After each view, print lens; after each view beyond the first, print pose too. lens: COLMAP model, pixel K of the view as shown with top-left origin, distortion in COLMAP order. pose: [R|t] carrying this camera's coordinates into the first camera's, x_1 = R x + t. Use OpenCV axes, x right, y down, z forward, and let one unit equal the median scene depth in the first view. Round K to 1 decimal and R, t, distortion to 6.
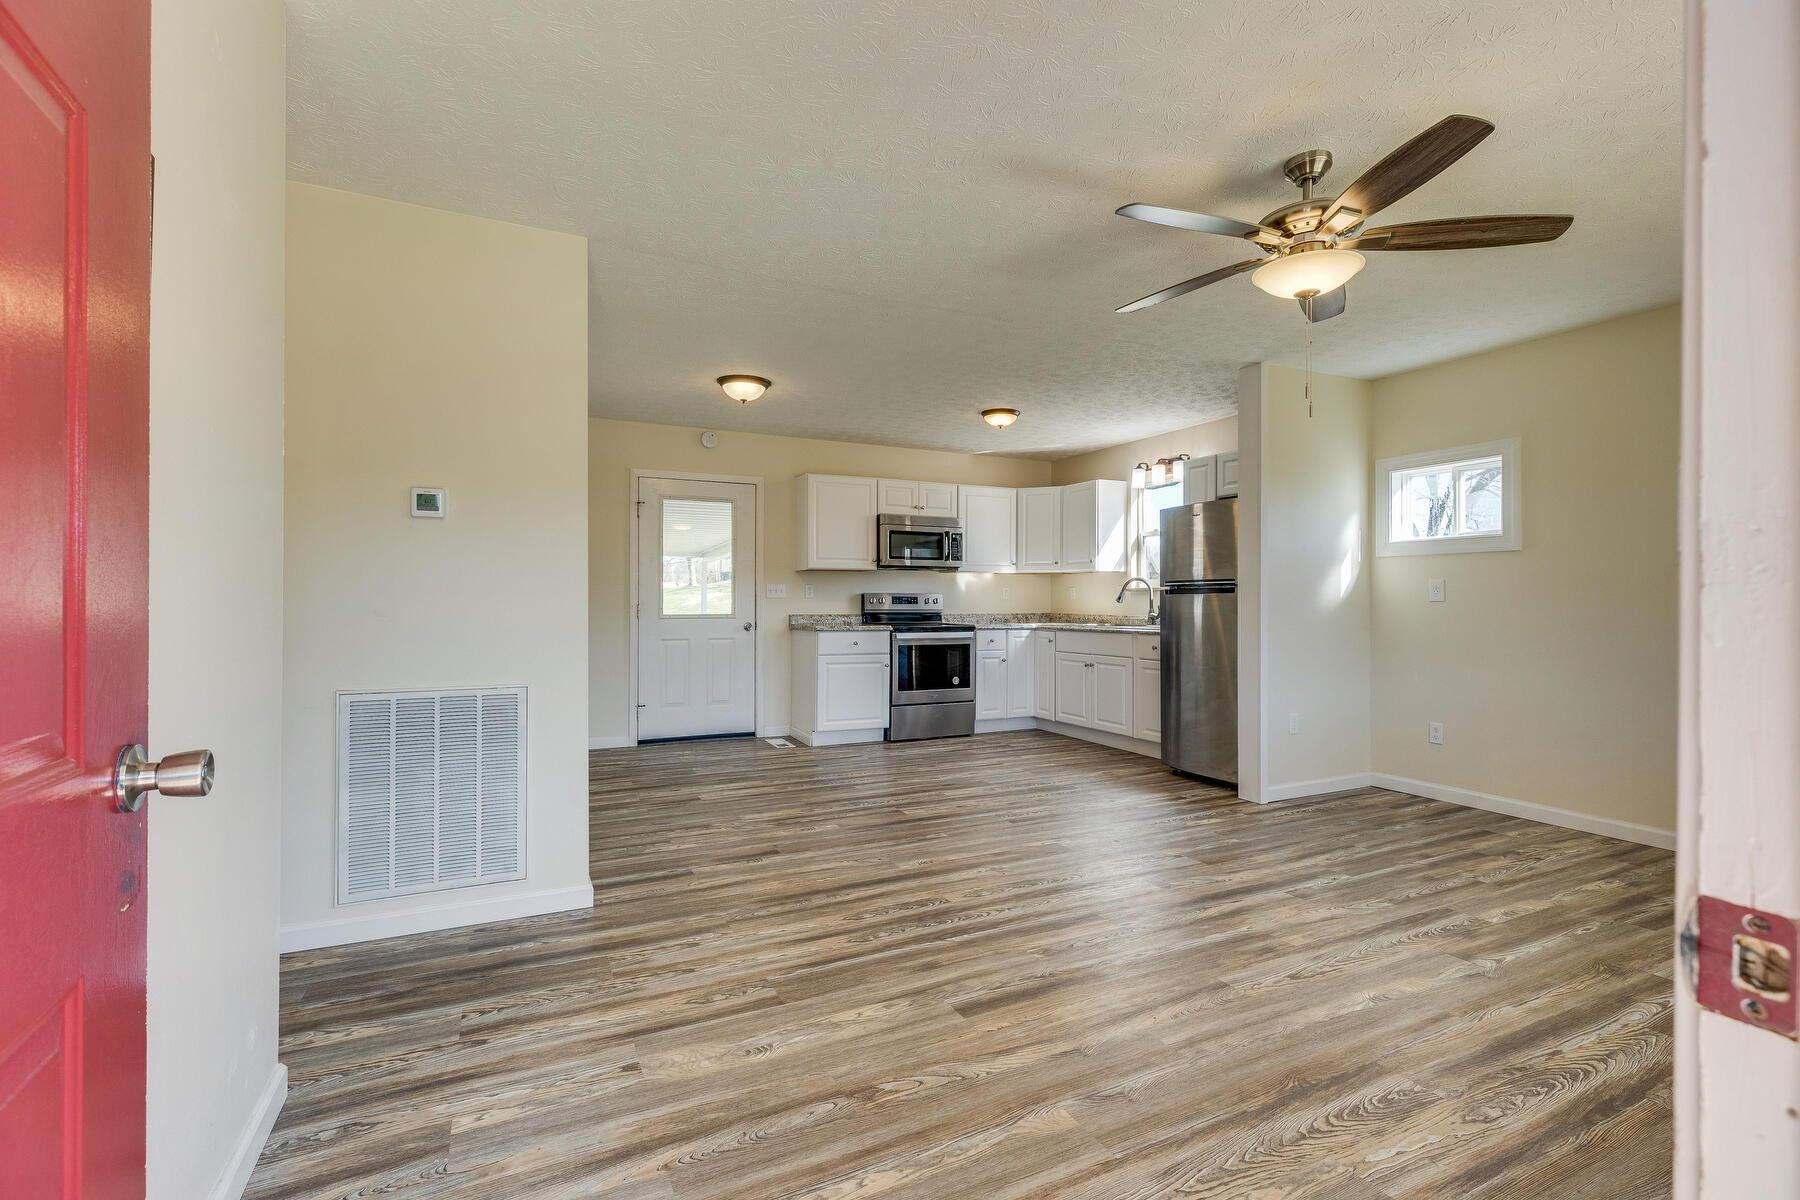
lens RADIAL K [[814.5, 0, 898.0], [0, 814.5, 598.9], [0, 0, 1]] dist [0.000162, -0.000468]
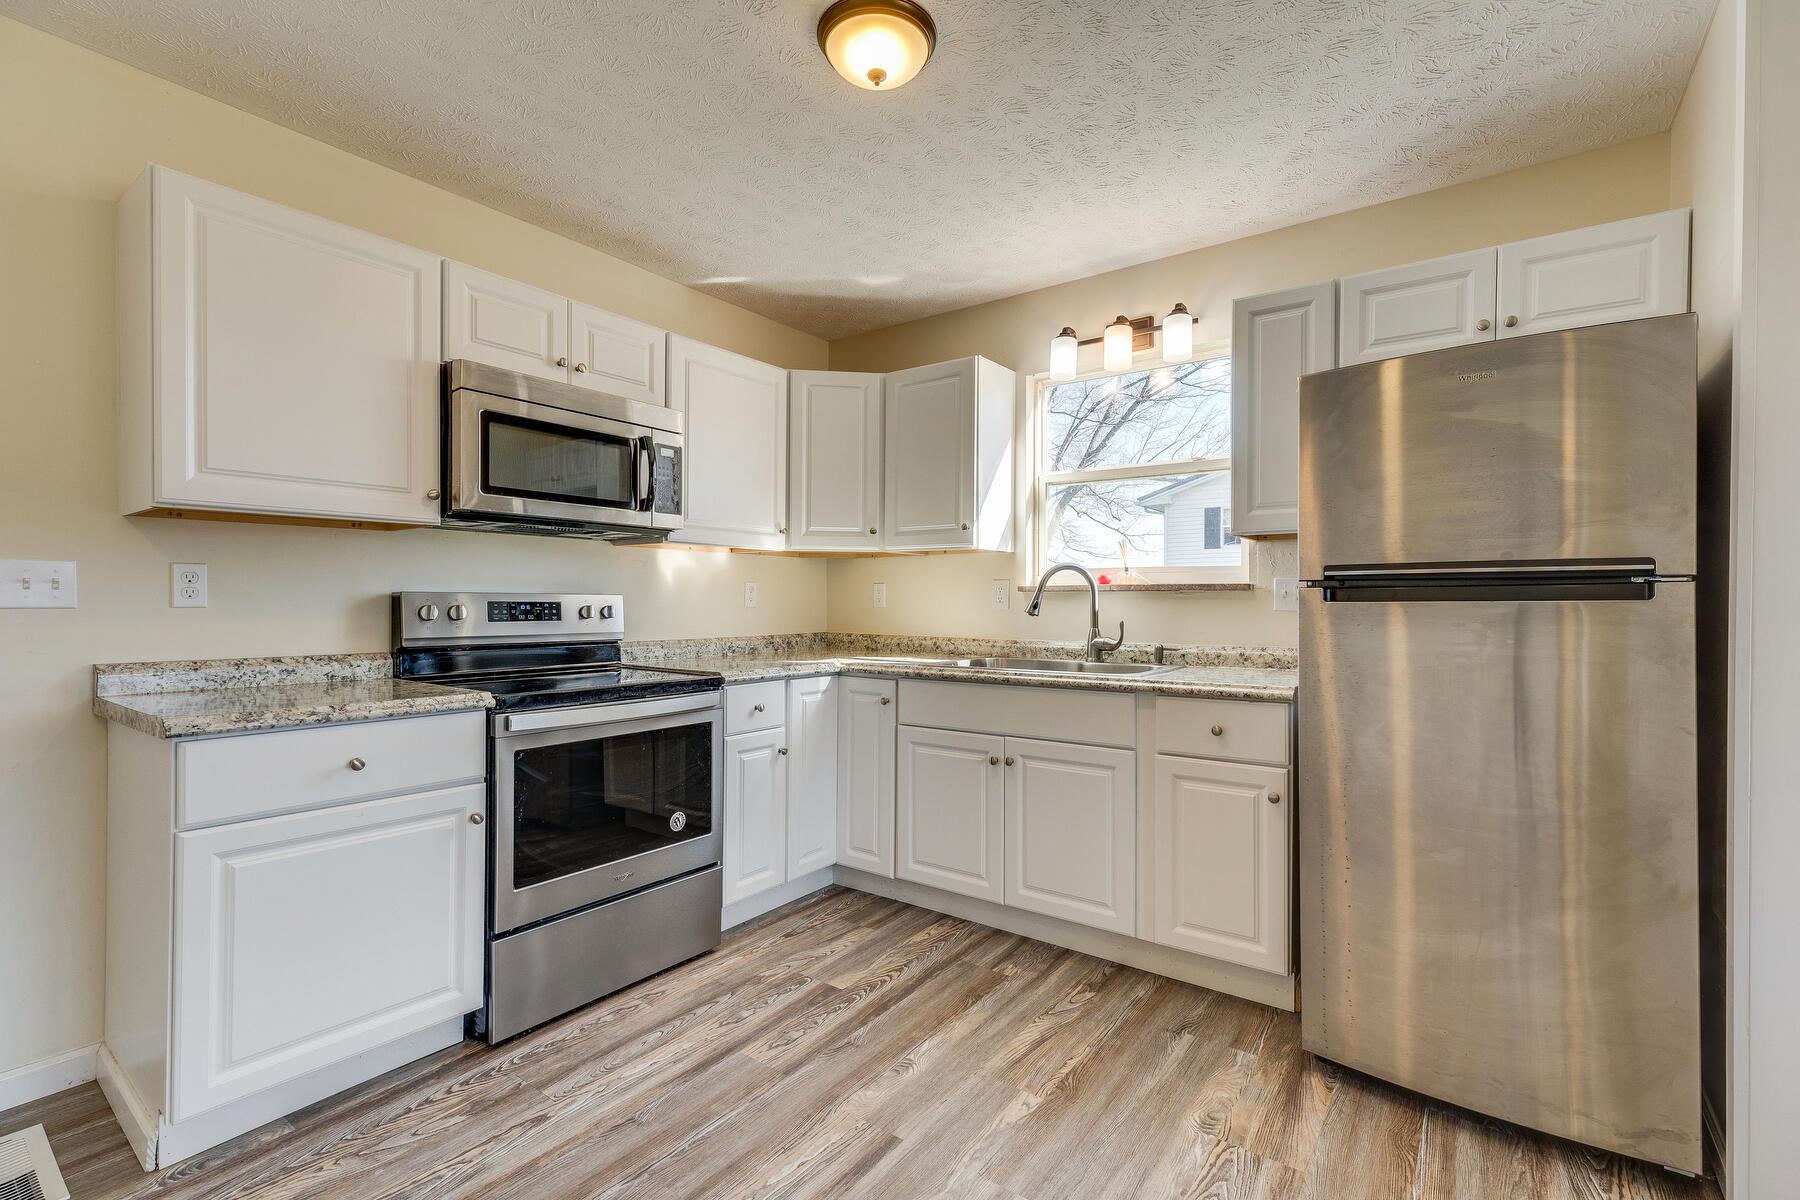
lens RADIAL K [[814.5, 0, 899.5], [0, 814.5, 599.7], [0, 0, 1]] dist [0.000162, -0.000468]
pose [[0.886583, 0.000446, 0.462569, -0.013729], [0.000598, 0.999998, -0.002110, -0.003324], [-0.462569, 0.002147, 0.886581, 0.622776]]
